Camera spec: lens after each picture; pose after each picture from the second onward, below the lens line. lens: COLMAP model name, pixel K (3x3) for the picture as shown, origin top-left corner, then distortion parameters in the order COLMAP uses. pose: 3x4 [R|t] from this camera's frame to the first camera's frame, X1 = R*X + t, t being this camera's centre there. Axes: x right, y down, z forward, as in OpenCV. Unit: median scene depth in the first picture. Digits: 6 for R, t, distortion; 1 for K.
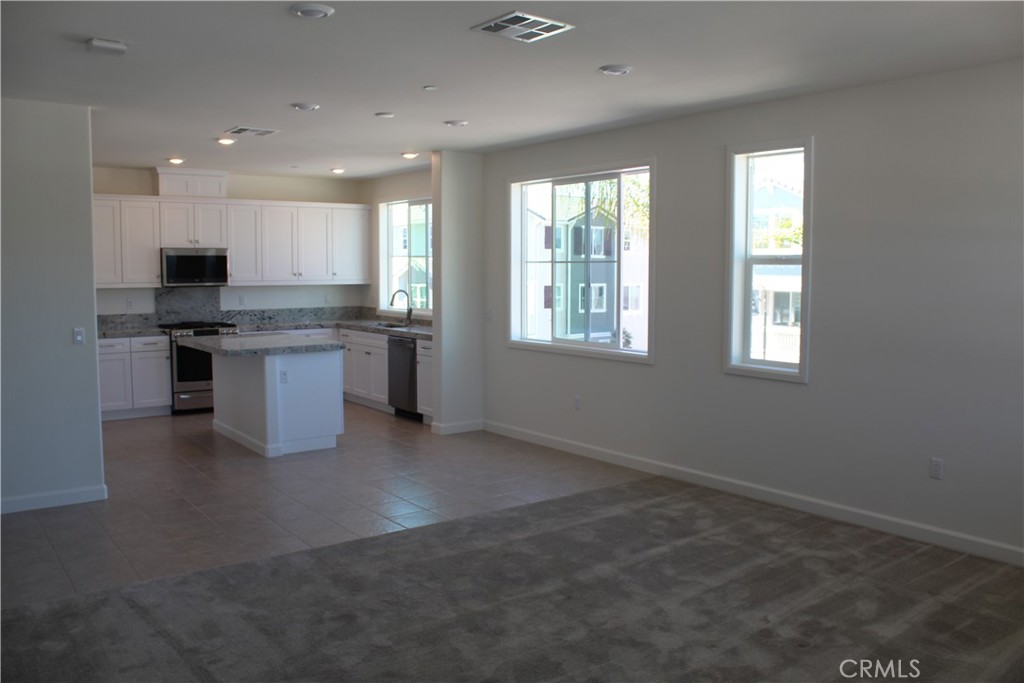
lens RADIAL K [[860.7, 0, 512.4], [0, 860.7, 340.7], [0, 0, 1]] dist [0.006625, 0.000809]
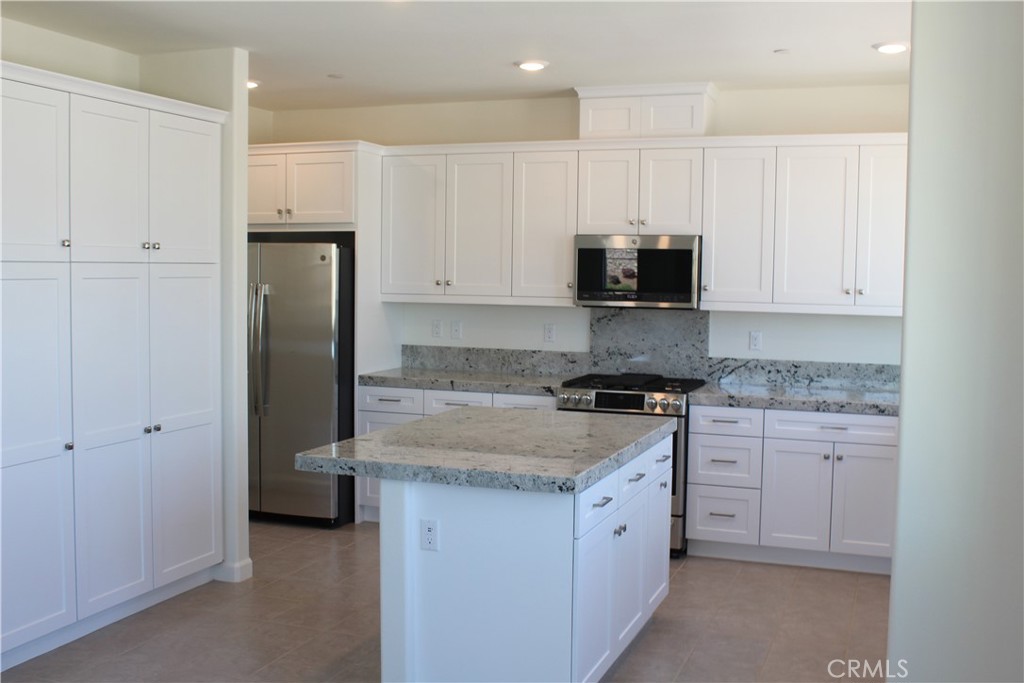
lens RADIAL K [[1063.9, 0, 512.6], [0, 1063.9, 339.4], [0, 0, 1]] dist [-0.085222, 0.000000]
pose [[0.556384, 0.065408, -0.828347, 0.125090], [-0.091251, 0.995677, 0.017330, -0.047704], [0.825899, 0.065945, 0.559948, 0.571822]]
